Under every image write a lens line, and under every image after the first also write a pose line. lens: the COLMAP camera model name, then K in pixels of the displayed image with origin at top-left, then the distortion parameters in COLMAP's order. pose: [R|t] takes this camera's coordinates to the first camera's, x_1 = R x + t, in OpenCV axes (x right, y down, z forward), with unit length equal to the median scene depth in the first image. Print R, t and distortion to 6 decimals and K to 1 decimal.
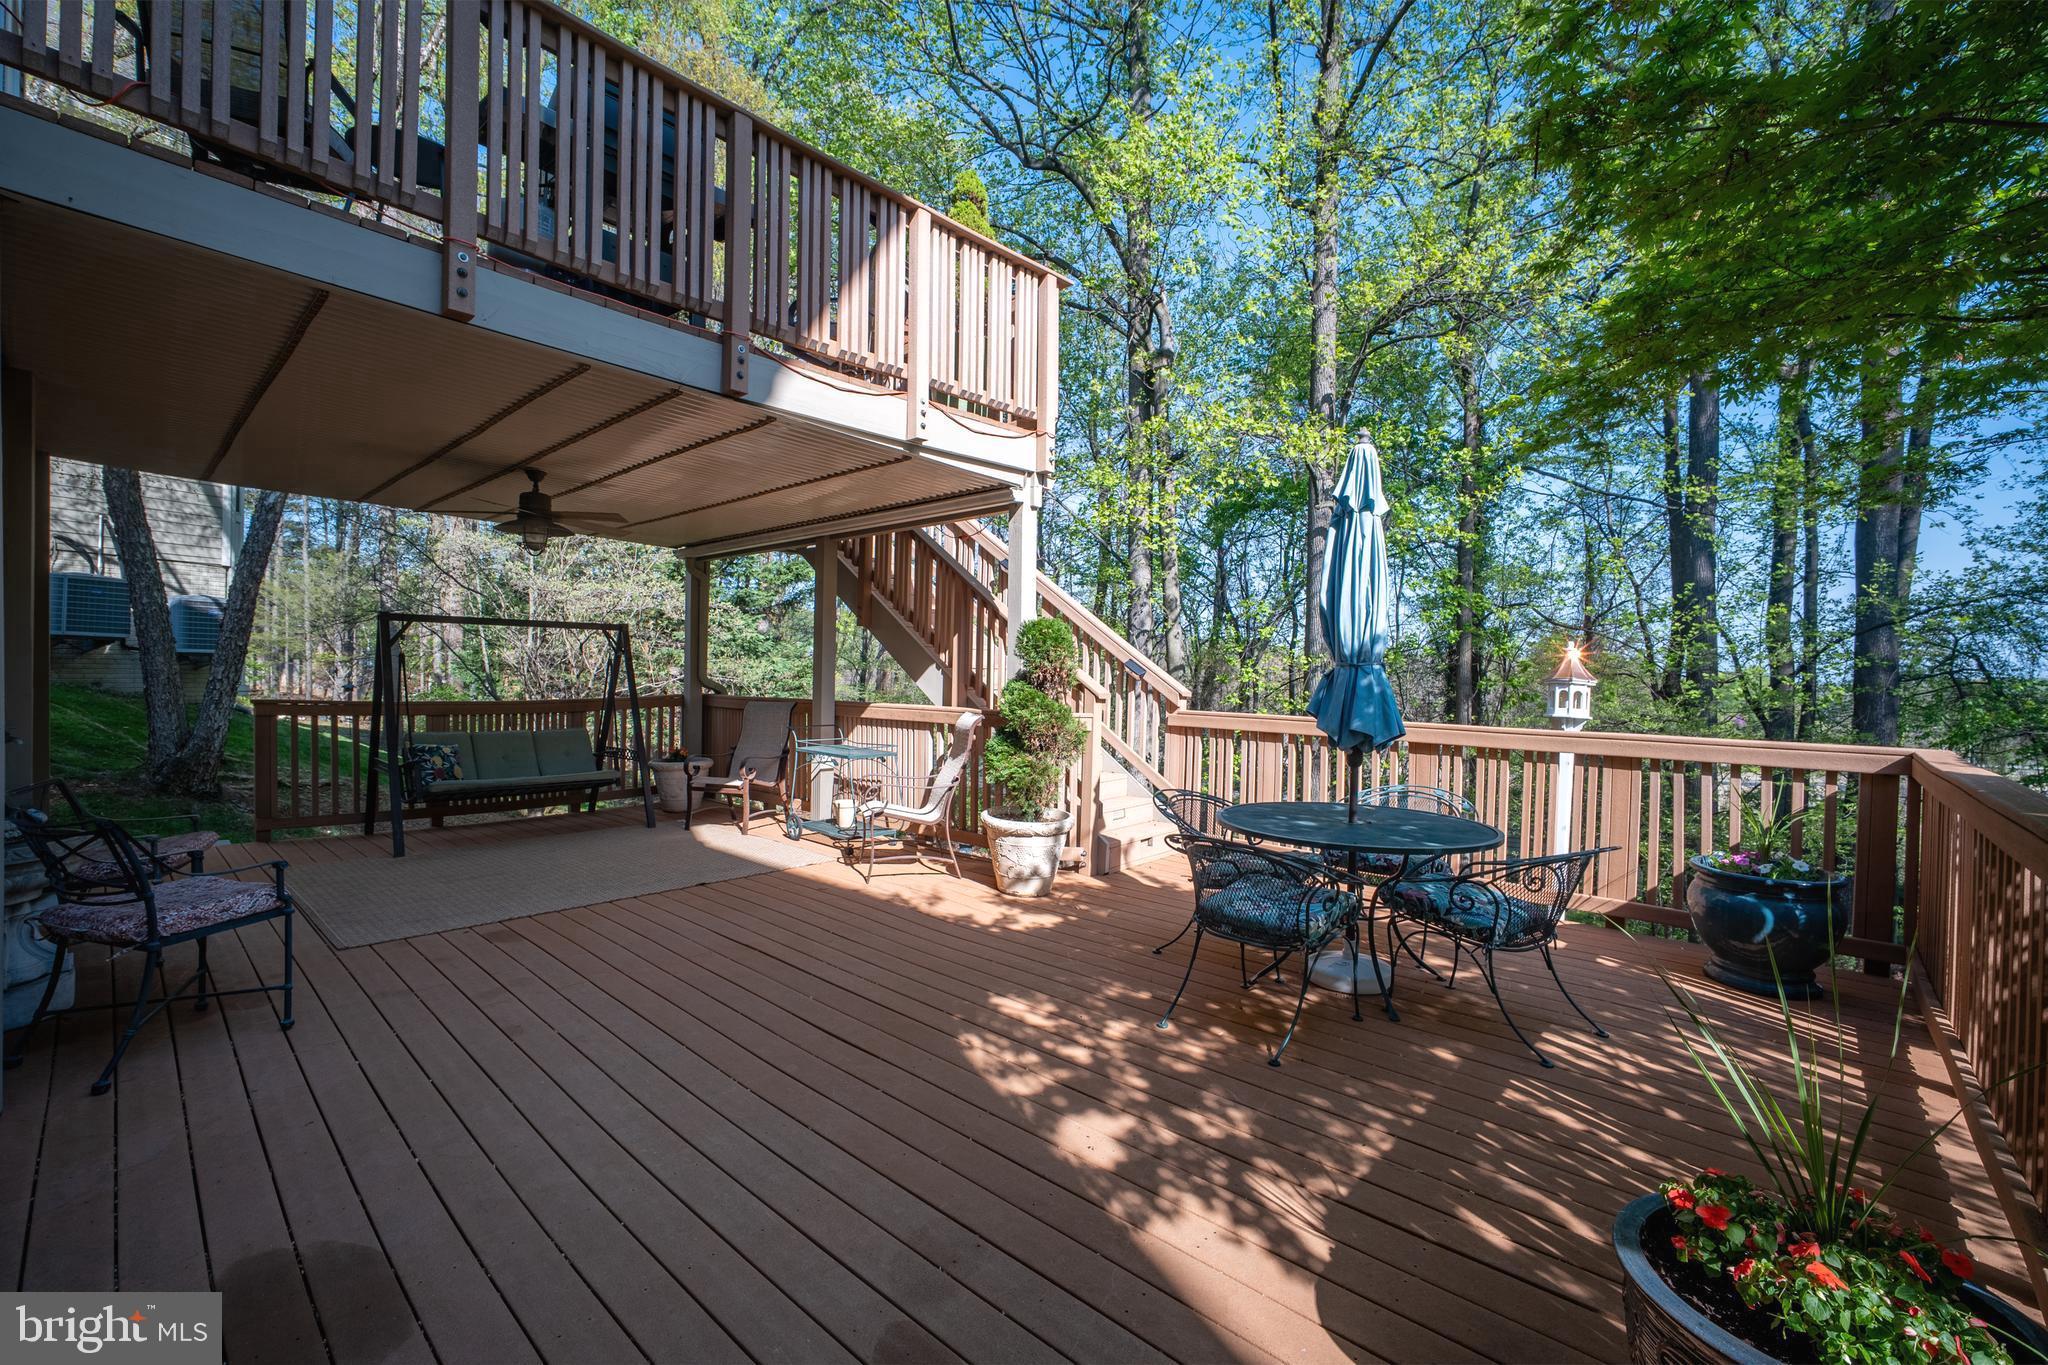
lens RADIAL K [[868.7, 0, 1025.9], [0, 868.7, 678.4], [0, 0, 1]] dist [-0.037077, 0.016361]
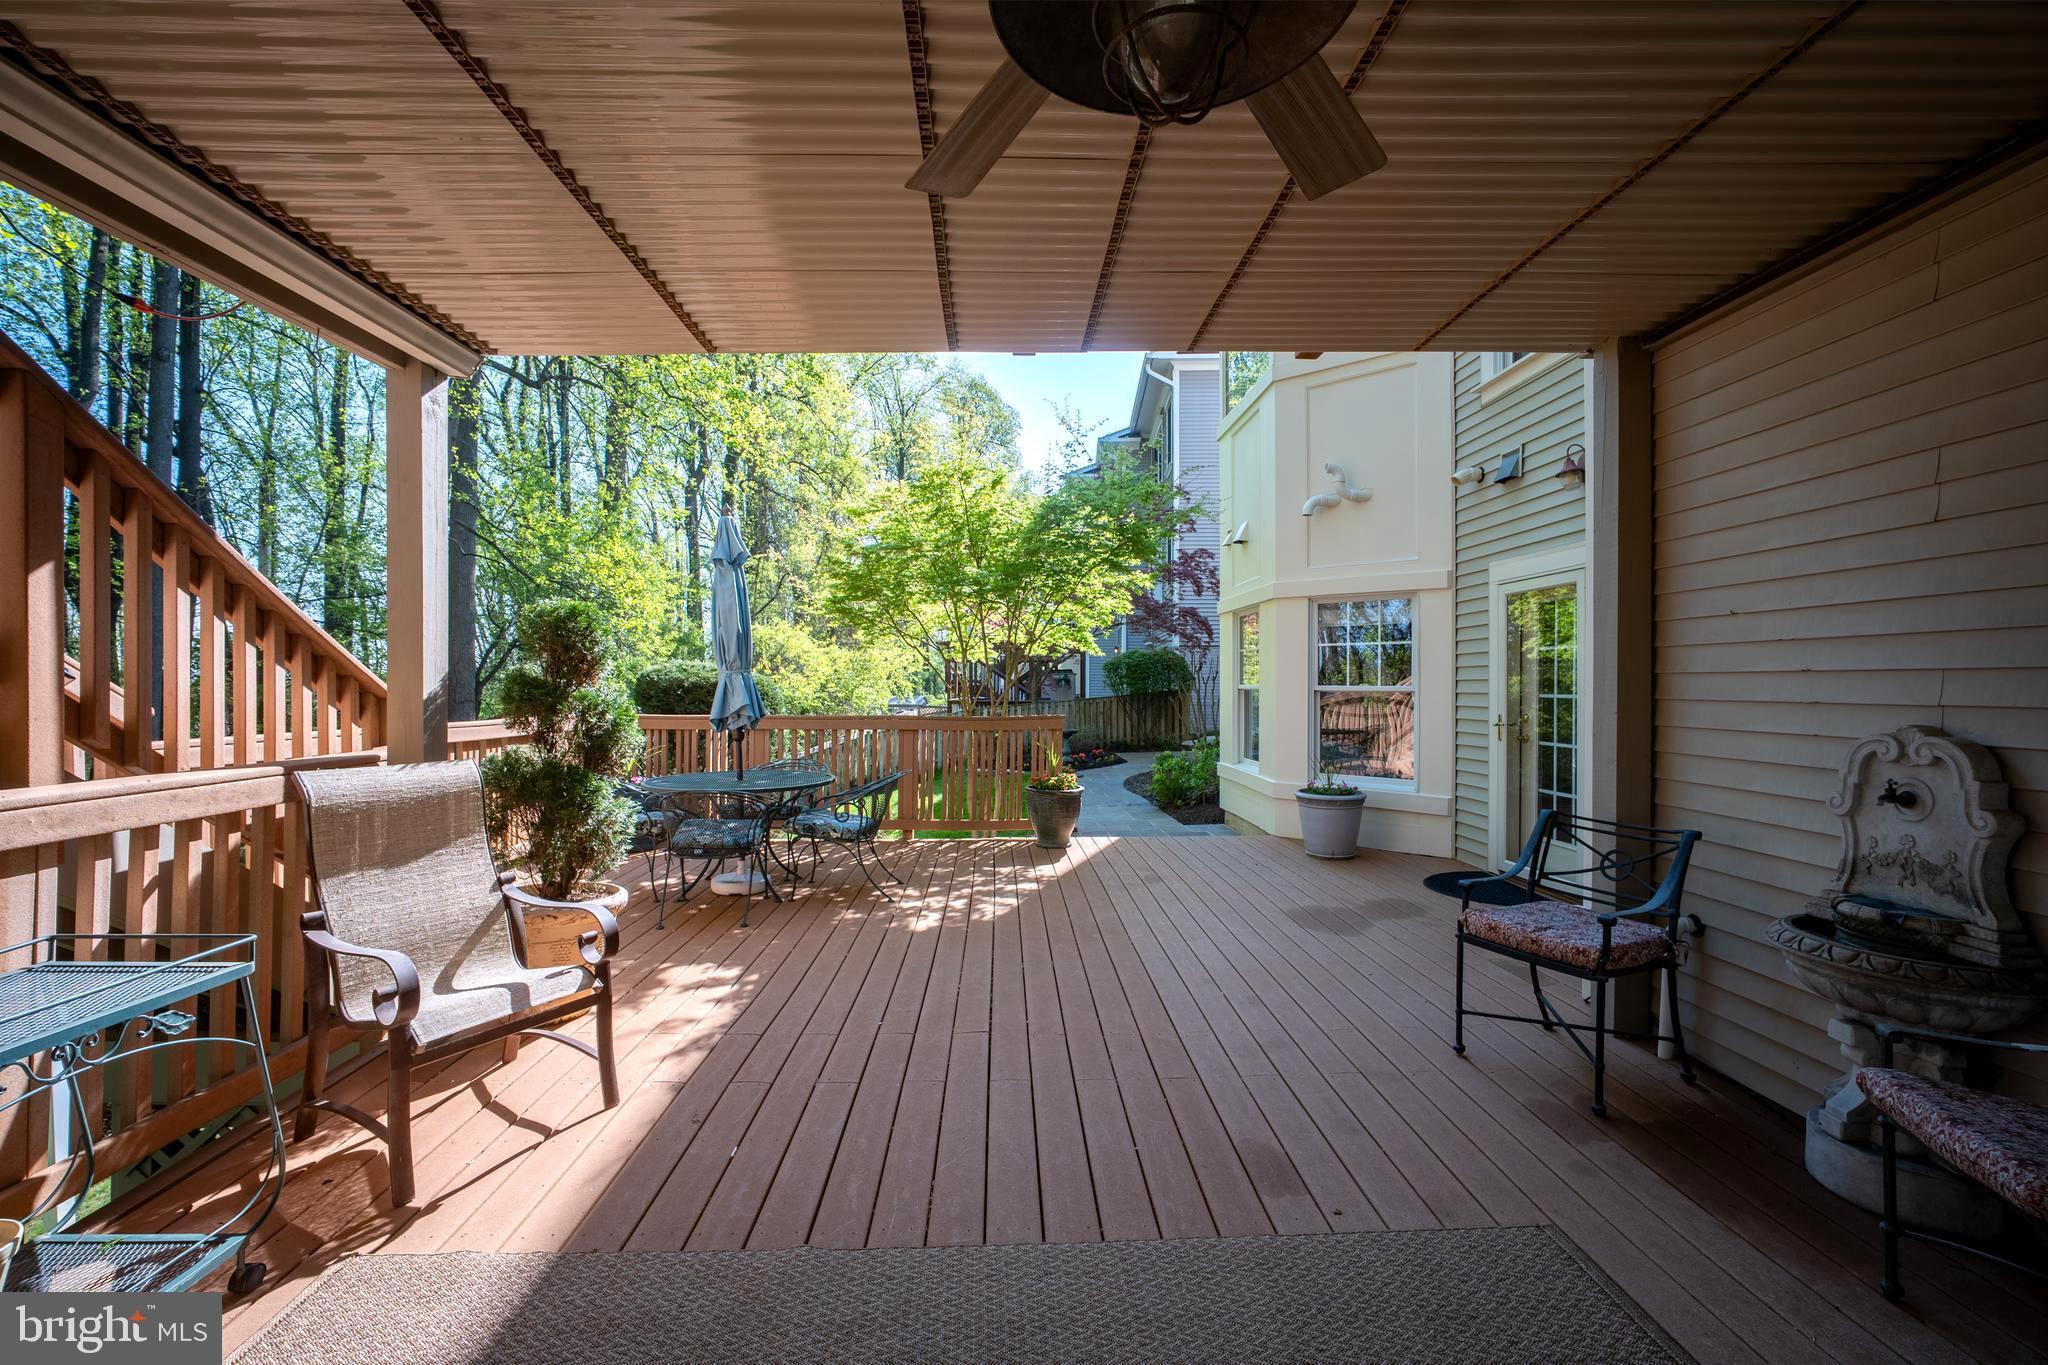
lens RADIAL K [[868.7, 0, 1025.9], [0, 868.7, 678.4], [0, 0, 1]] dist [-0.037077, 0.016361]
pose [[-0.697100, -0.017355, 0.716764, -0.815101], [-0.008276, 0.999835, 0.016159, -0.023330], [-0.716926, 0.005332, -0.697129, 1.366217]]
